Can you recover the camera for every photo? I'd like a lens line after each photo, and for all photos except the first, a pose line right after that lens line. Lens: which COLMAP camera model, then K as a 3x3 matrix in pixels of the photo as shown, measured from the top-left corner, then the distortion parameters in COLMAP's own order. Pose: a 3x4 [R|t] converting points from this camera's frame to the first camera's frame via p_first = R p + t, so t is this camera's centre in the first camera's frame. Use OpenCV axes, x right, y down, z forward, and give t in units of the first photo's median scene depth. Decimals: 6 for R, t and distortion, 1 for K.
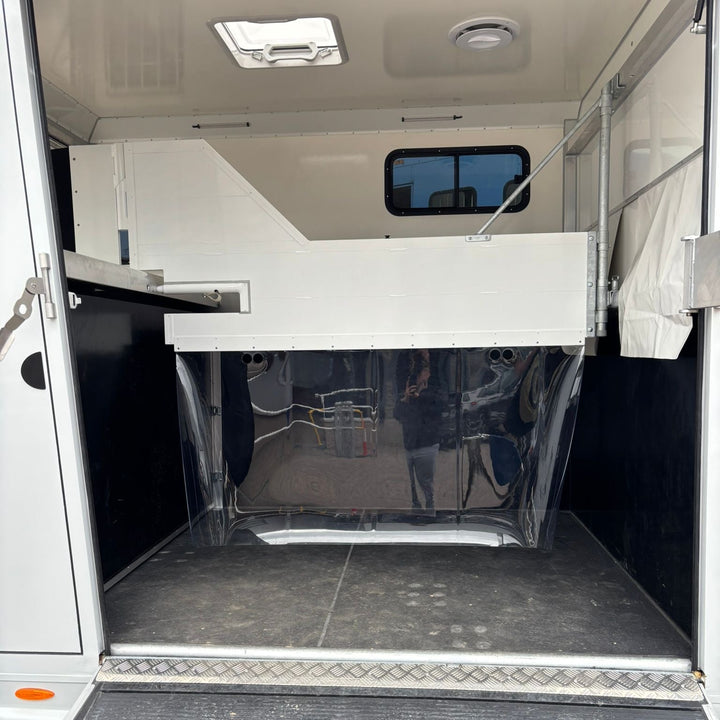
lens RADIAL K [[728.4, 0, 357.9], [0, 728.4, 405.0], [0, 0, 1]] dist [0.046267, -0.004276]
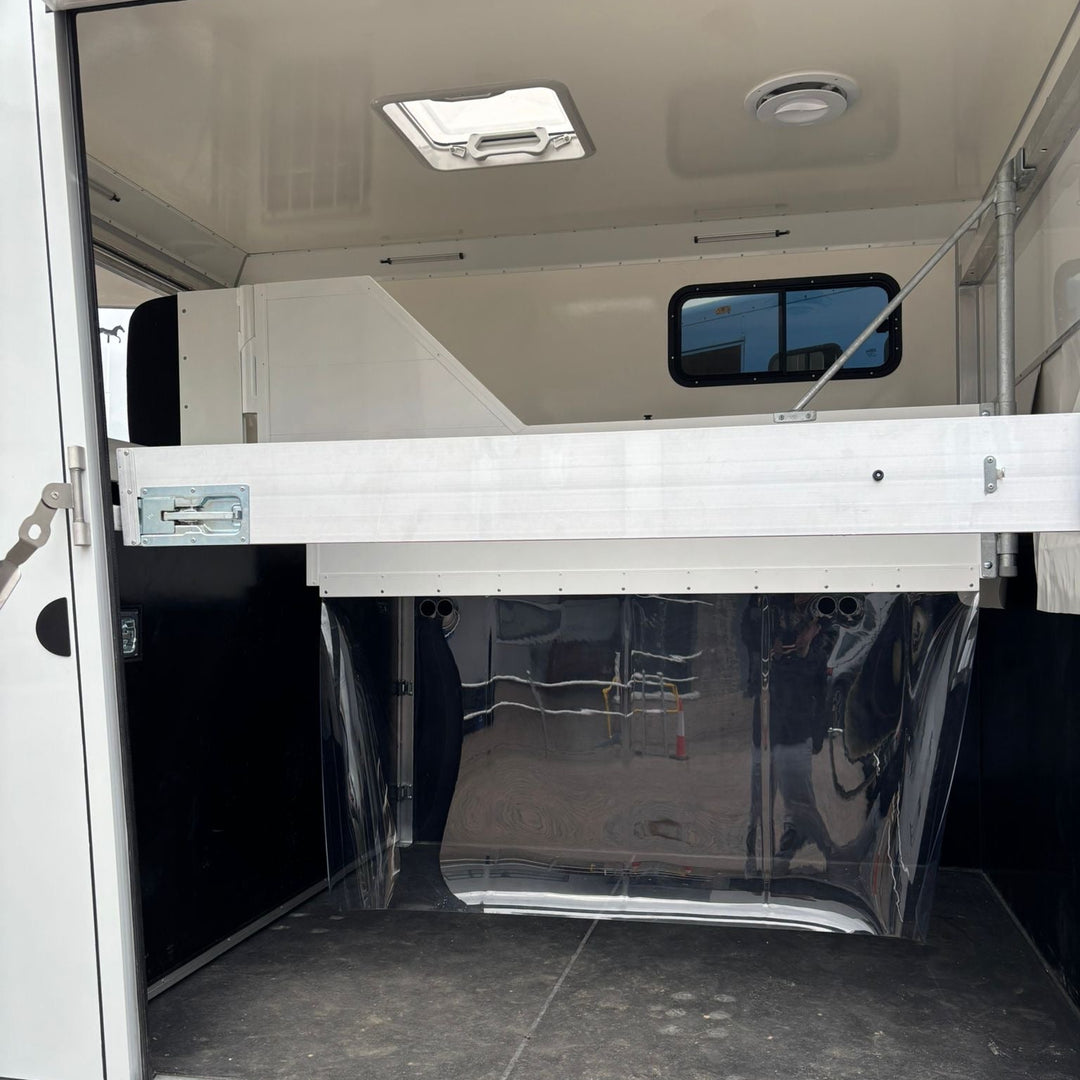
lens RADIAL K [[1105.7, 0, 546.6], [0, 1105.7, 580.6], [0, 0, 1]] dist [0.010583, 0.050930]
pose [[0.991719, 0.004759, -0.128341, 0.078308], [-0.015931, 0.996154, -0.086163, -0.007513], [0.127437, 0.087494, 0.987980, 0.068439]]
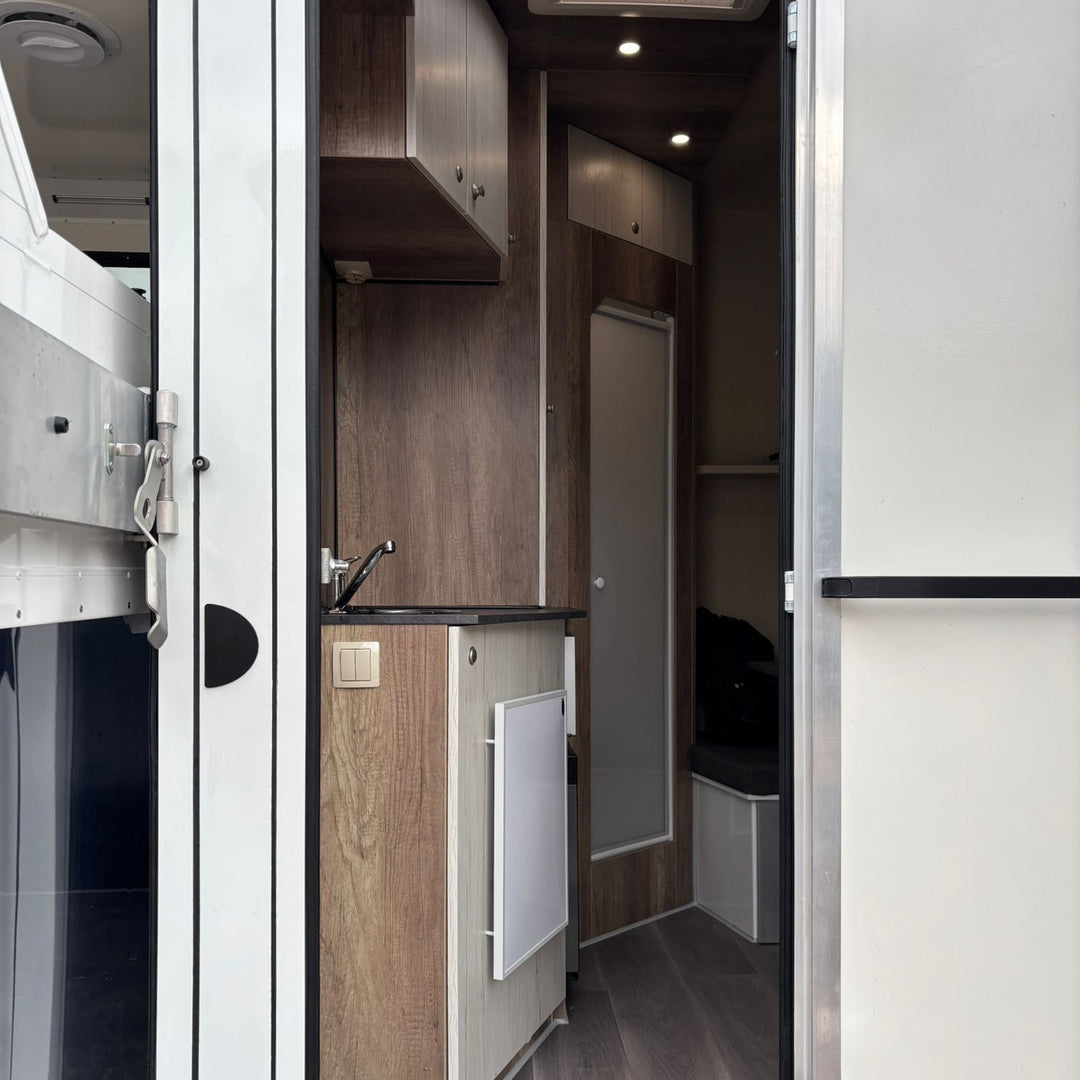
lens RADIAL K [[1105.7, 0, 546.6], [0, 1105.7, 580.6], [0, 0, 1]] dist [0.010583, 0.050930]
pose [[0.987555, 0.010020, 0.156952, 0.405499], [0.004676, 0.995657, -0.092983, -0.017477], [-0.157202, 0.092560, 0.983219, 0.155710]]
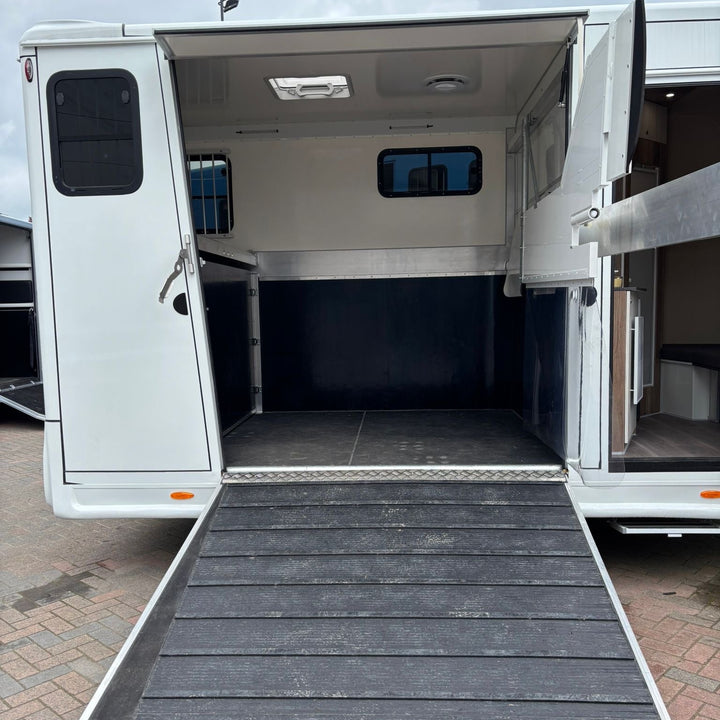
lens RADIAL K [[691.4, 0, 362.0], [0, 691.4, 370.2], [0, 0, 1]] dist [0.325301, -0.772692]
pose [[0.999464, -0.012574, 0.030235, -0.052164], [0.012087, 0.999795, 0.016240, 0.061507], [-0.030433, -0.015865, 0.999411, -0.469382]]
